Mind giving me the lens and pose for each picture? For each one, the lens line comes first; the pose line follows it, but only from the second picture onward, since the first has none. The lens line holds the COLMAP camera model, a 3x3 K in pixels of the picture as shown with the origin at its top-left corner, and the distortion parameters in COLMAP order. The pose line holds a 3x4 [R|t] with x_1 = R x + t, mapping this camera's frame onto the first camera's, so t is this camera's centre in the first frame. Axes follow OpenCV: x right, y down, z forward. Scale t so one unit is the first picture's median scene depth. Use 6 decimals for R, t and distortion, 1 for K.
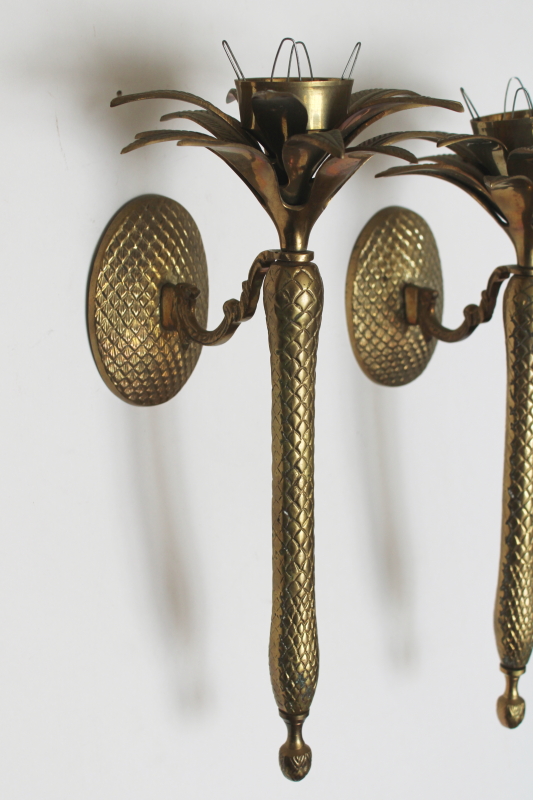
lens RADIAL K [[1093.4, 0, 266.5], [0, 1093.4, 400.0], [0, 0, 1]] dist [-0.033203, -0.001628]
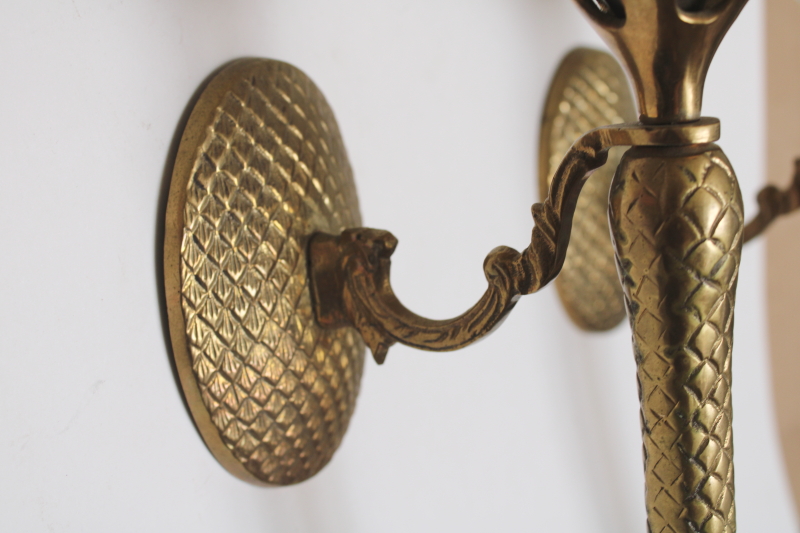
lens RADIAL K [[1093.4, 0, 400.0], [0, 1093.4, 266.5], [0, 0, 1]] dist [-0.033203, -0.001628]
pose [[0.960151, -0.167732, 0.223554, -0.167761], [0.173117, 0.984891, -0.004562, -0.085156], [-0.219411, 0.043081, 0.974681, 0.530890]]
